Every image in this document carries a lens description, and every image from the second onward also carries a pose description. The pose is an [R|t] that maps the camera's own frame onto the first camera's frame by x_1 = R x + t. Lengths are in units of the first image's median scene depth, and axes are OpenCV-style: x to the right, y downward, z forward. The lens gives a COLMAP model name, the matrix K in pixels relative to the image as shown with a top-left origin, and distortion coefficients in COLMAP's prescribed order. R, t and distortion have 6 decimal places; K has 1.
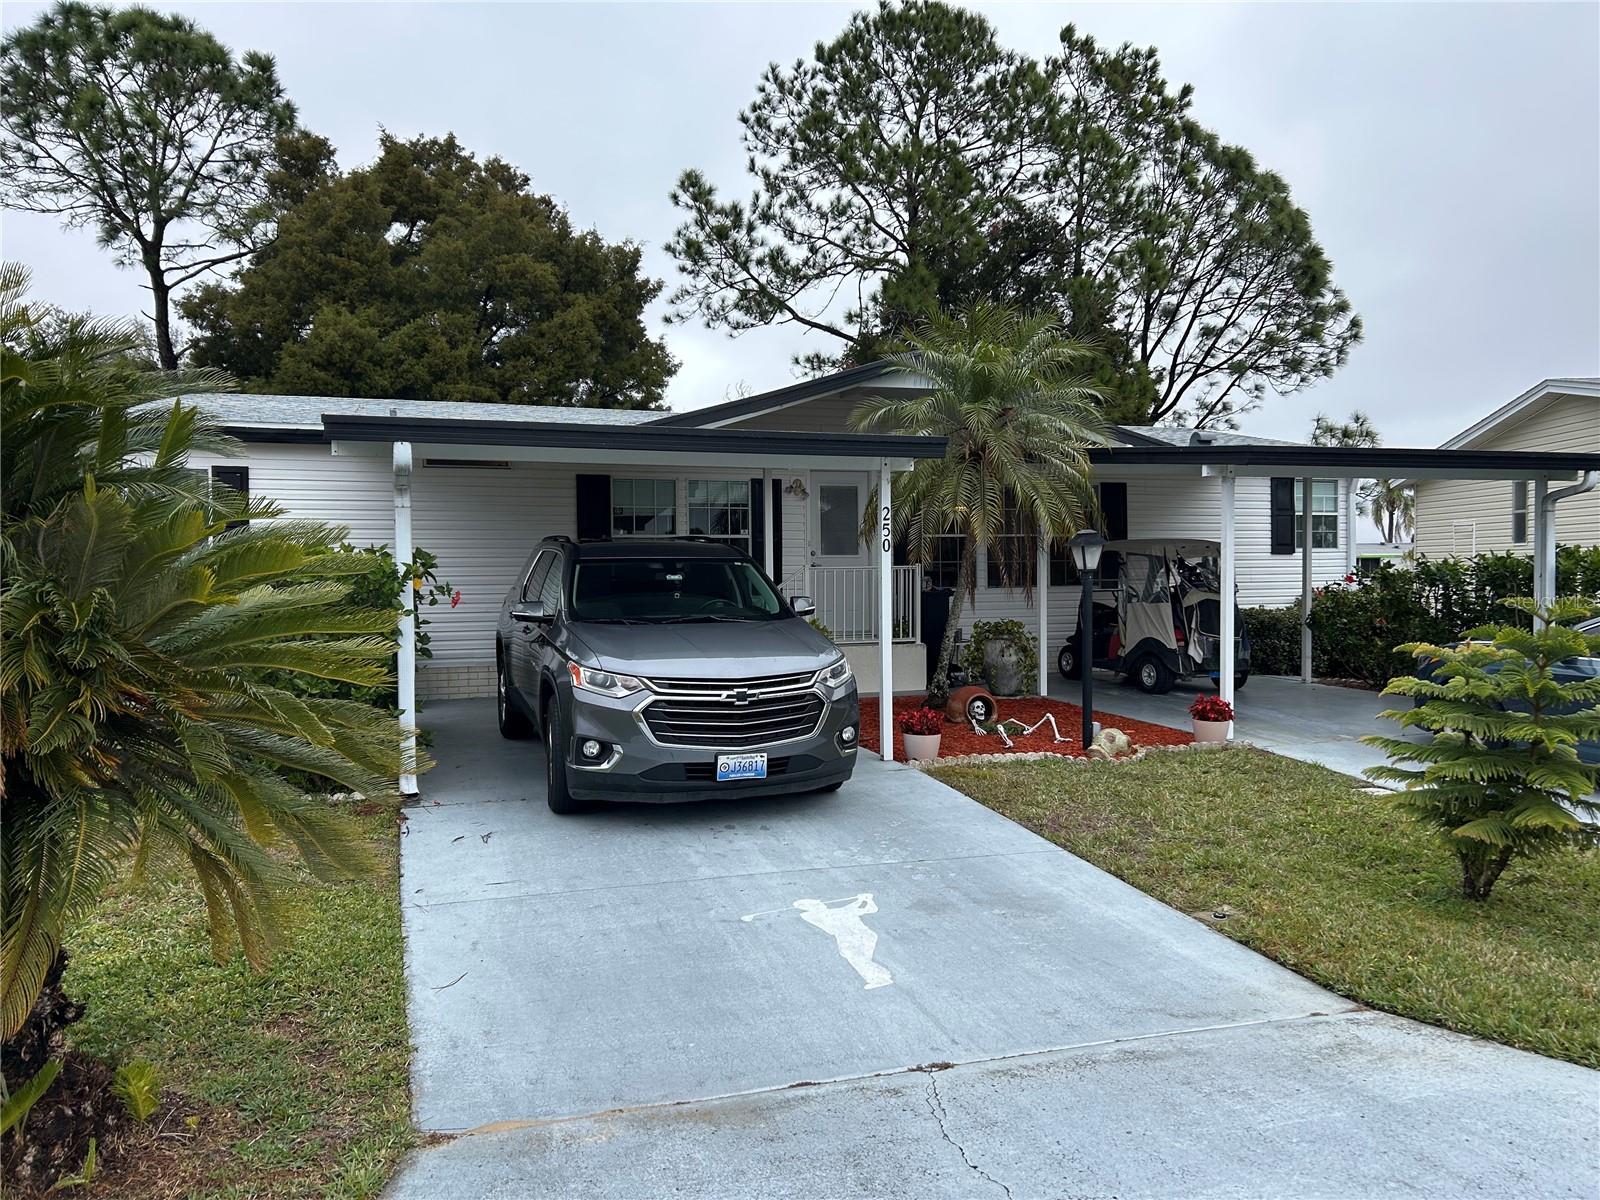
lens RADIAL K [[1212.4, 0, 800.0], [0, 1212.4, 600.0], [0, 0, 1]] dist [-0.004647, -0.000041]
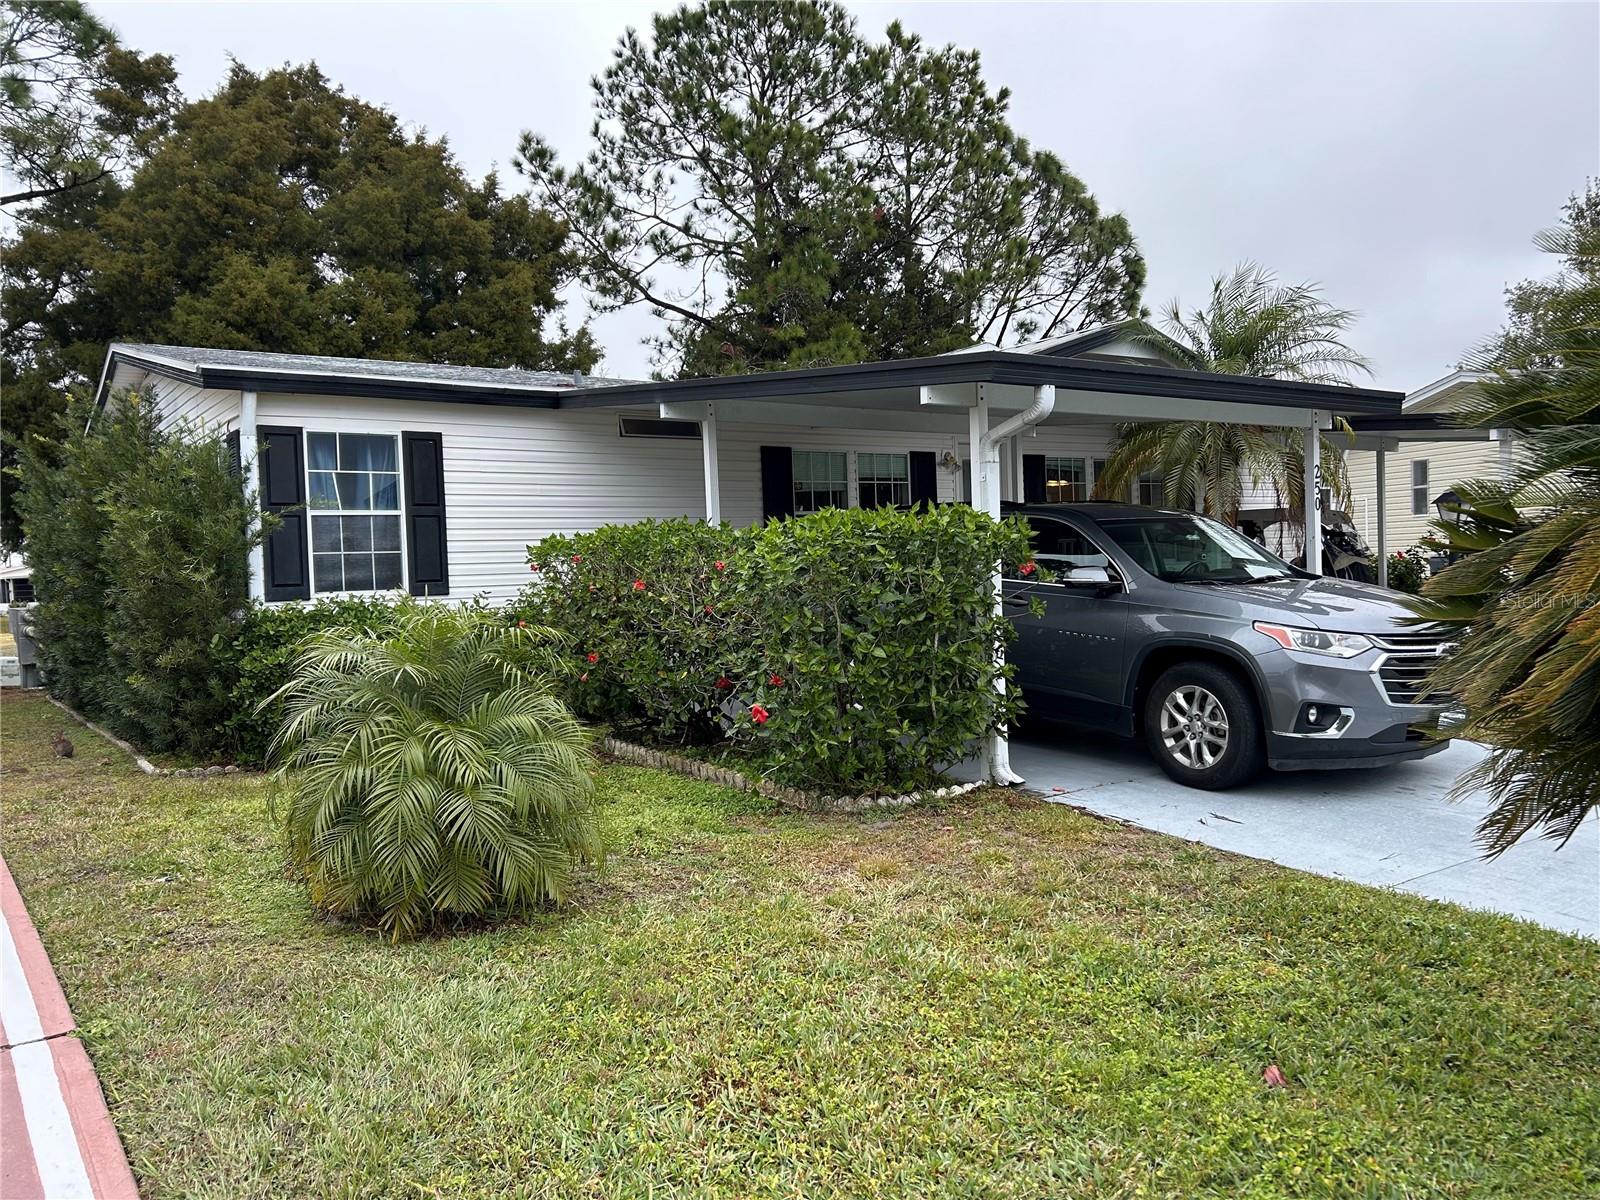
lens RADIAL K [[1239.1, 0, 799.8], [0, 1239.1, 550.7], [0, 0, 1]] dist [0.036875, -0.001696]
pose [[0.955083, -0.024170, 0.295352, -0.231948], [0.036064, 0.998740, -0.034889, 0.004637], [-0.294136, 0.043974, 0.954751, 0.055876]]
